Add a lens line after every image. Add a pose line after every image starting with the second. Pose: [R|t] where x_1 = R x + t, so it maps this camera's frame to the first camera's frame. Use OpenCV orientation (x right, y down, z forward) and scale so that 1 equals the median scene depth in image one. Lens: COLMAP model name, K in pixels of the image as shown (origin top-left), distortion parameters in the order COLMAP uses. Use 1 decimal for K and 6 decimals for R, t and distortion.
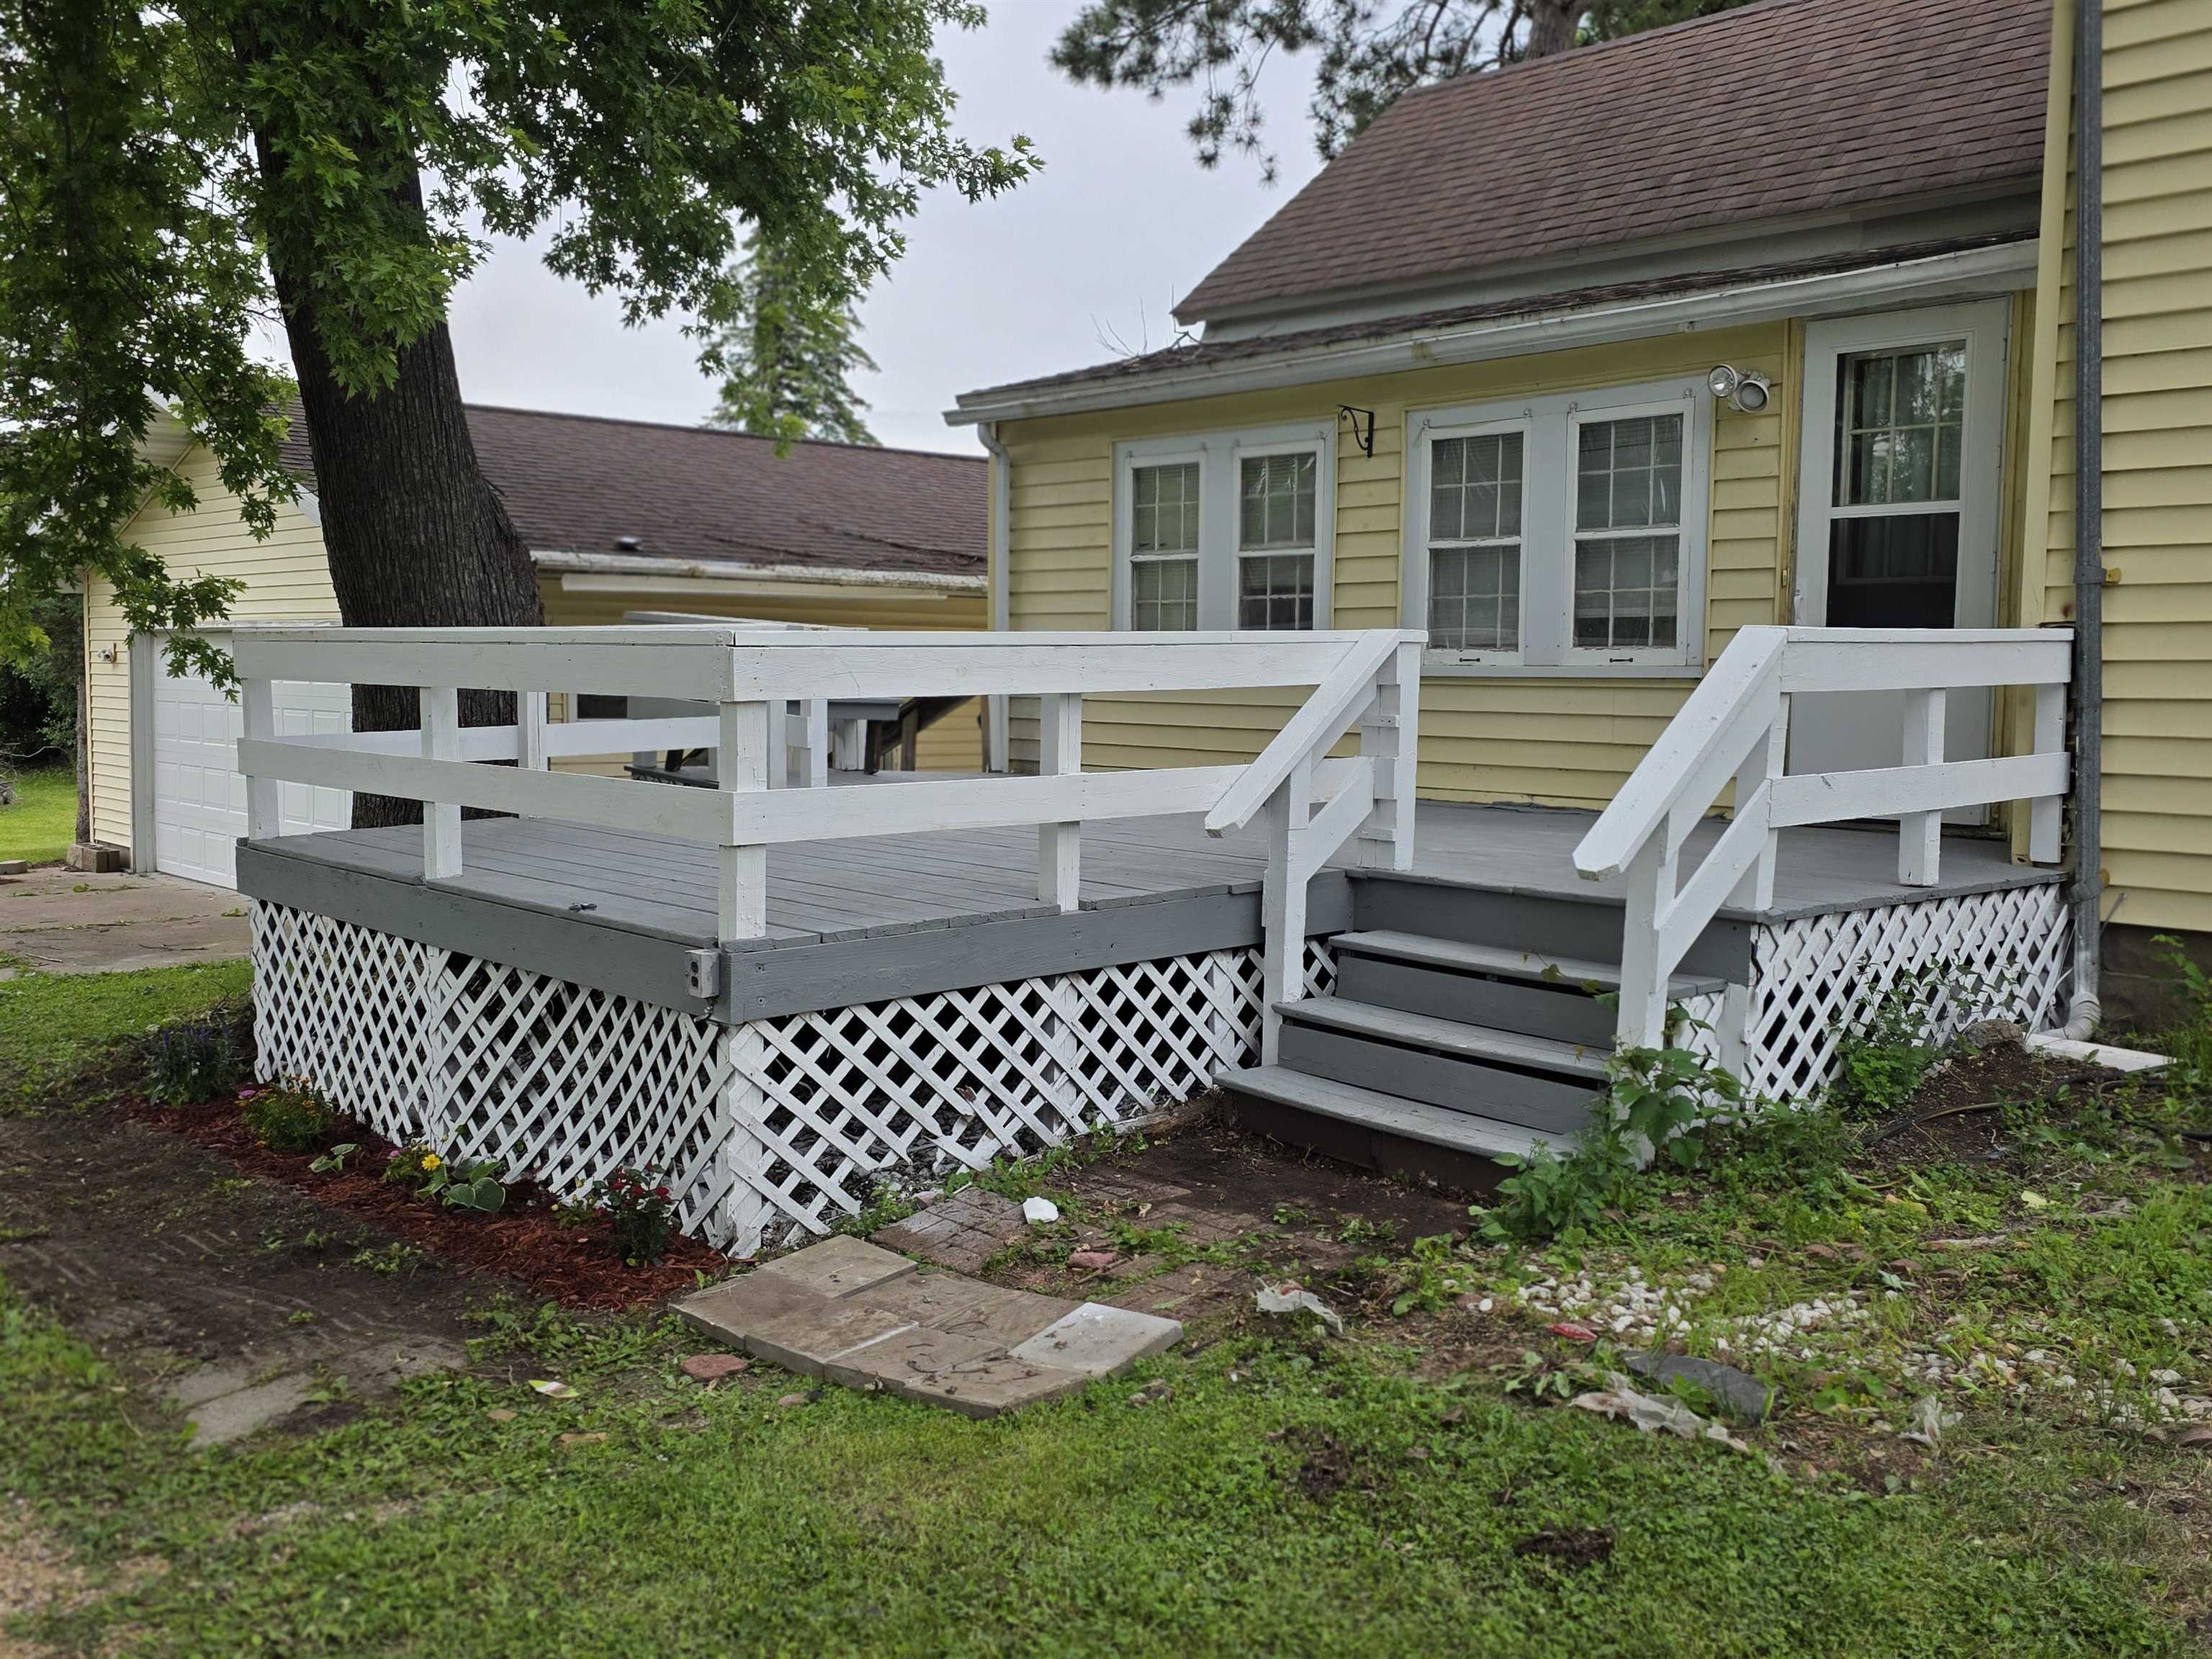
lens RADIAL K [[1953.2, 0, 1105.4], [0, 1953.2, 827.8], [0, 0, 1]] dist [0.061615, -0.001352]
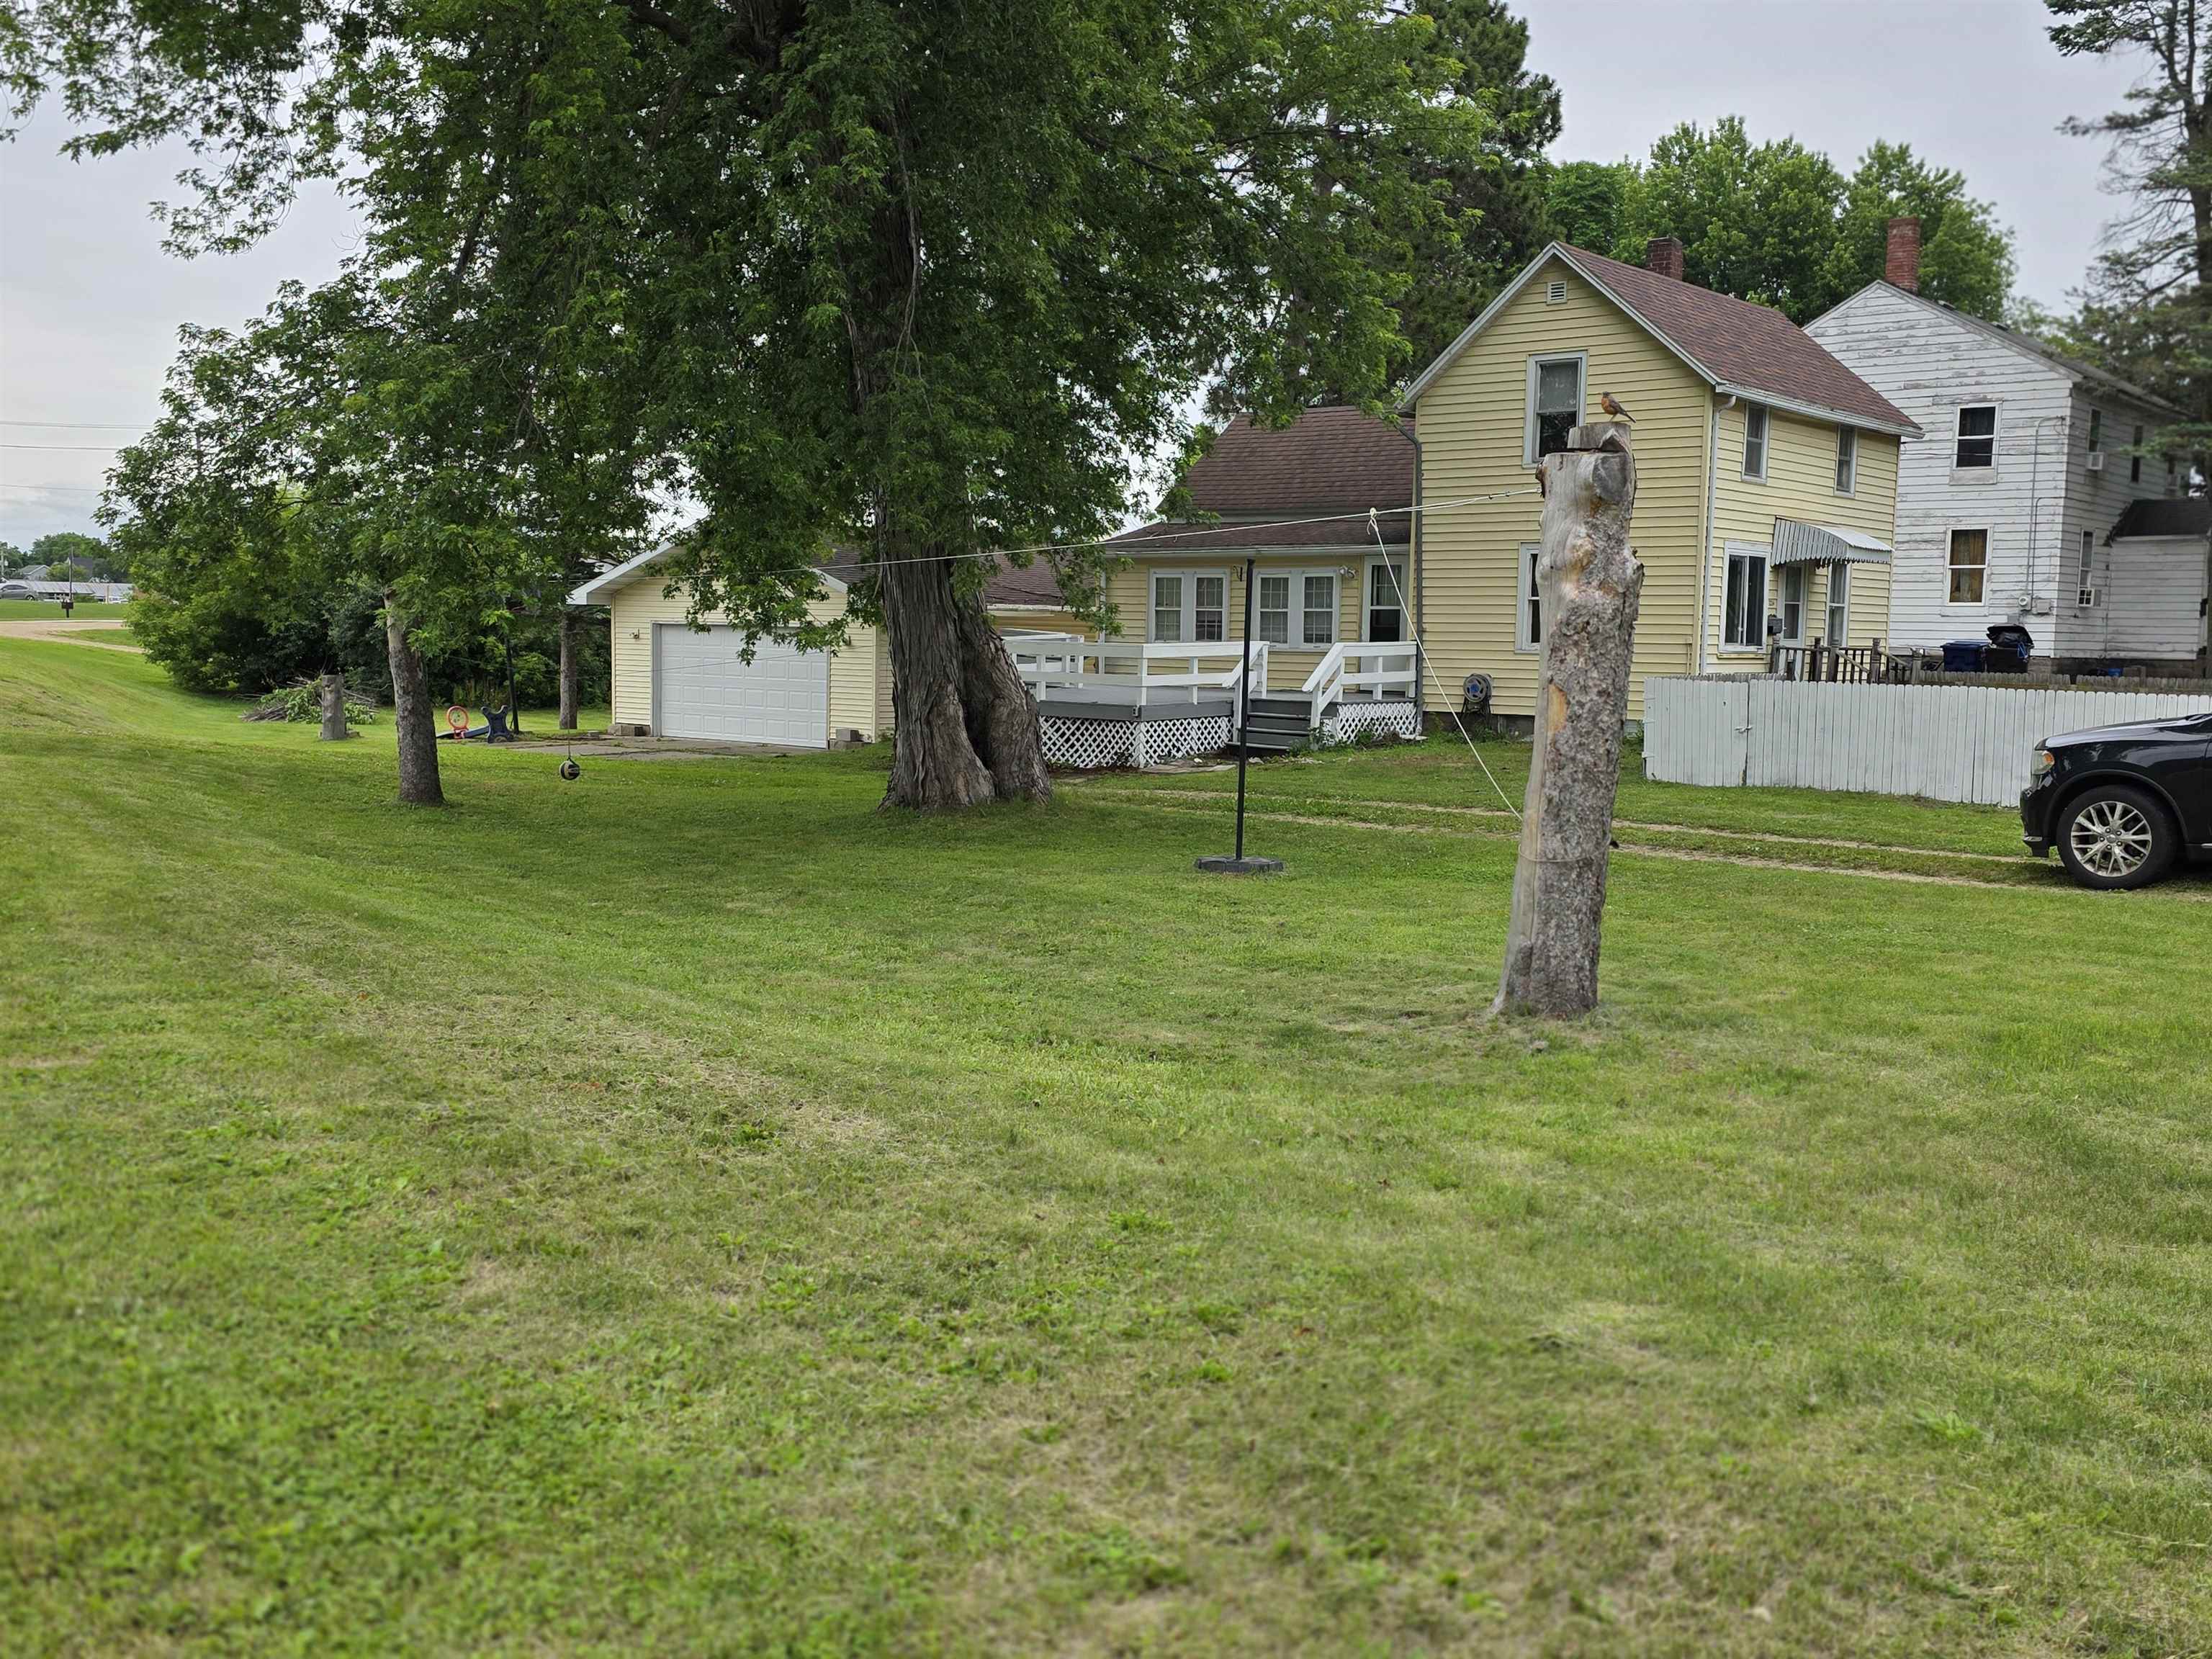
lens RADIAL K [[1953.2, 0, 1105.4], [0, 1953.2, 827.8], [0, 0, 1]] dist [0.061615, -0.001352]
pose [[0.992173, -0.009767, 0.124492, -0.699987], [0.006802, 0.999683, 0.024222, 0.191595], [-0.124689, -0.023185, 0.991925, -3.089197]]
